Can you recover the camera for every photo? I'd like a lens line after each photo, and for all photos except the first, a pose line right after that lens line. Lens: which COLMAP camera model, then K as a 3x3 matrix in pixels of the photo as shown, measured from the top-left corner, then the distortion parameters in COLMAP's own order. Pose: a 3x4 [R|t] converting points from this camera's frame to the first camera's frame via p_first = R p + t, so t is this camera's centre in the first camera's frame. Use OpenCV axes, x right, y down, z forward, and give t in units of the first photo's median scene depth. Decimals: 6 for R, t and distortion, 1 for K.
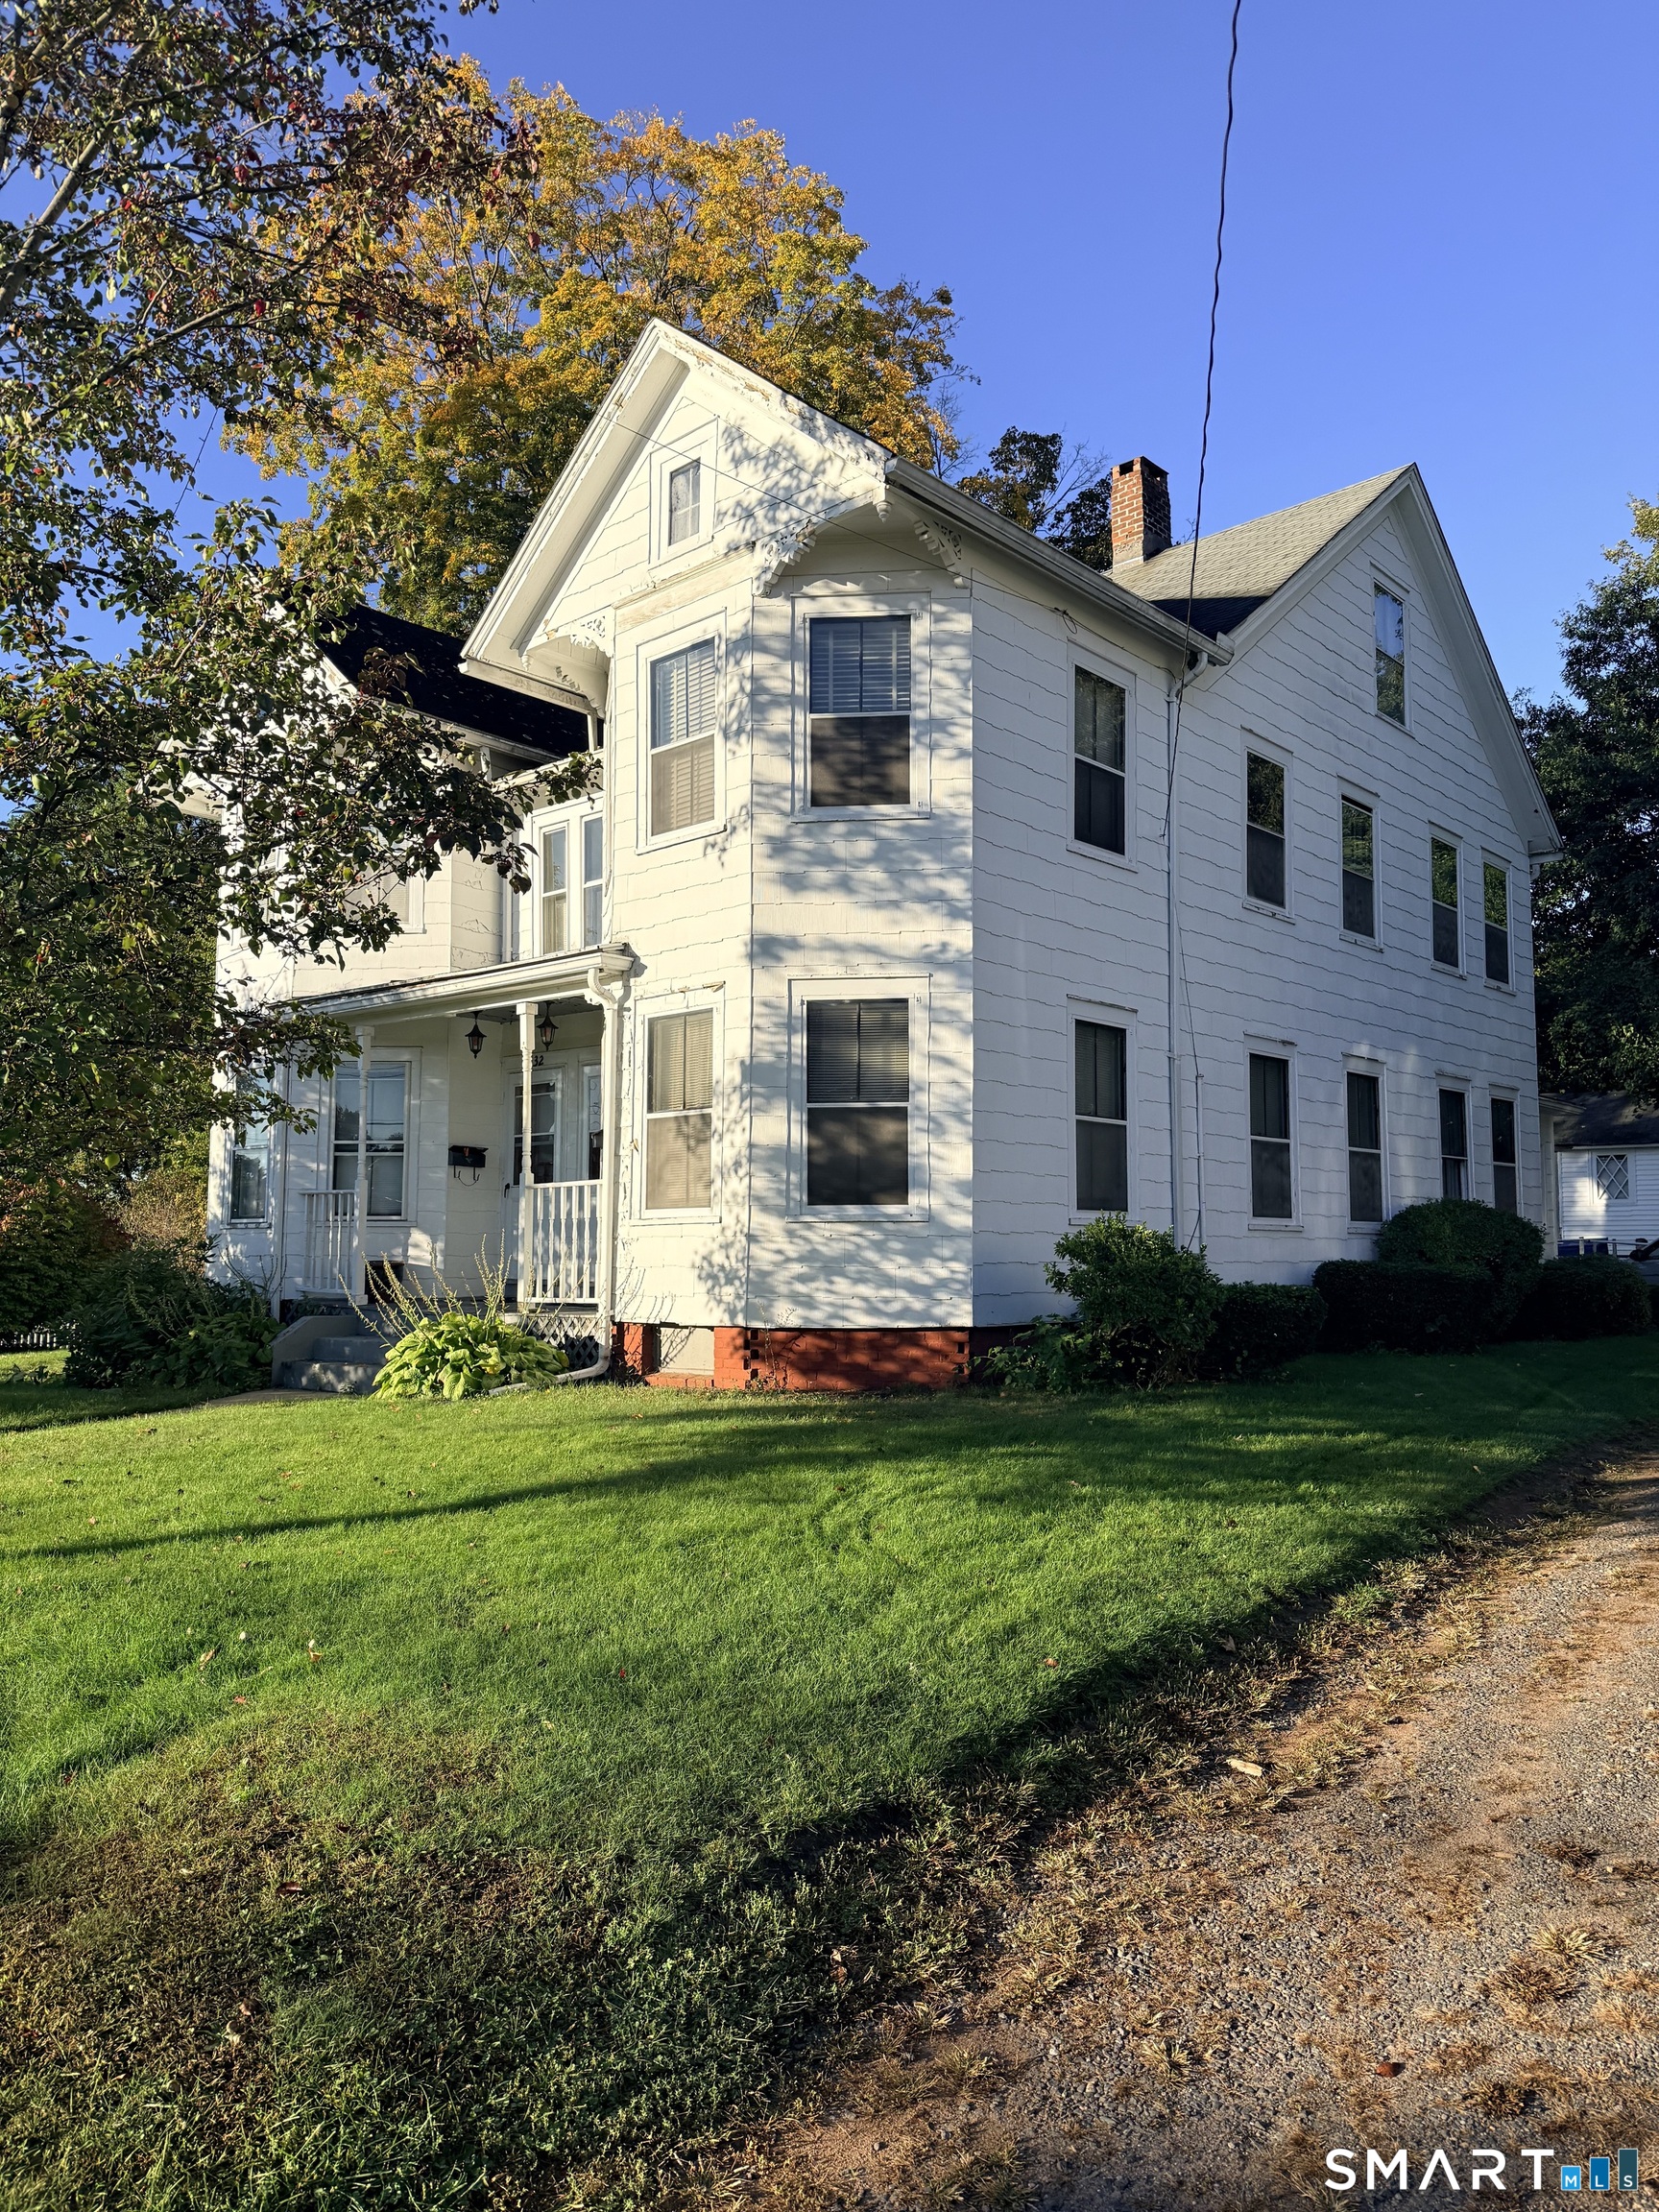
lens RADIAL K [[1611.4, 0, 829.5], [0, 1611.4, 1106.0], [0, 0, 1]] dist [0.098880, -0.169083]
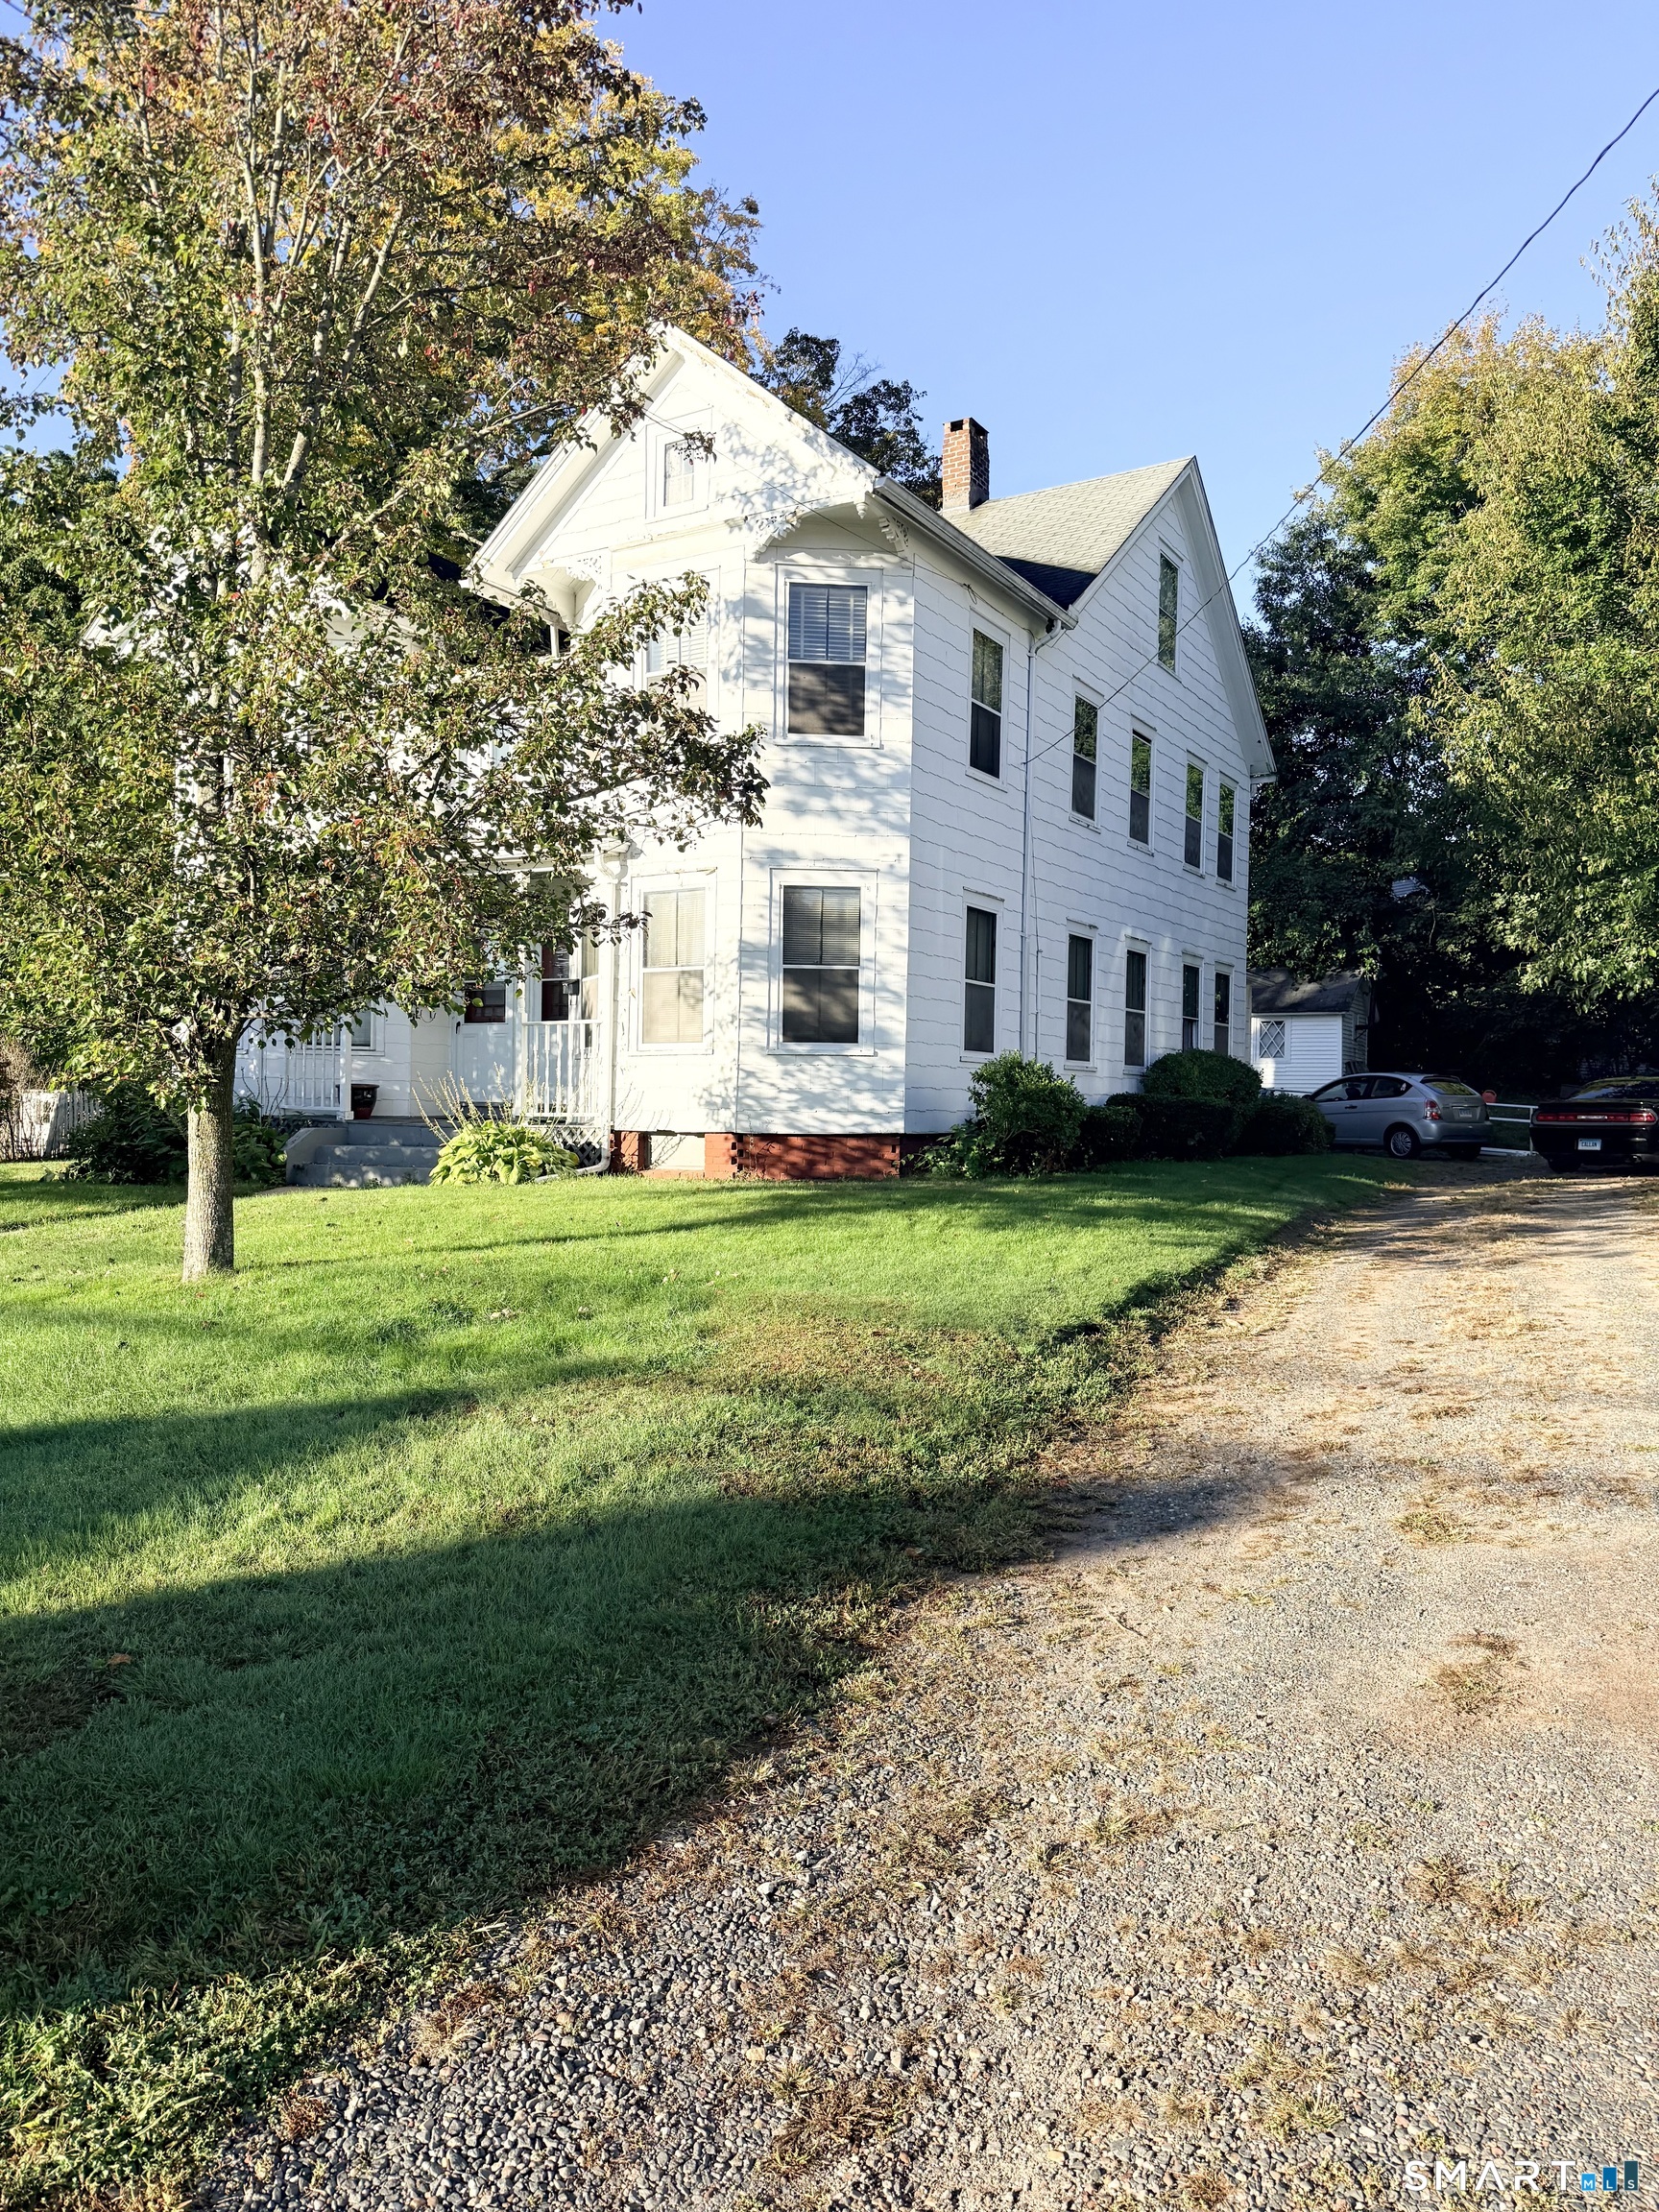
lens RADIAL K [[1611.4, 0, 829.5], [0, 1611.4, 1106.0], [0, 0, 1]] dist [0.098880, -0.169083]
pose [[0.979507, 0.013549, 0.200956, -0.222292], [-0.031083, 0.995951, 0.084354, 0.001276], [-0.199000, -0.088872, 0.975962, -0.278869]]
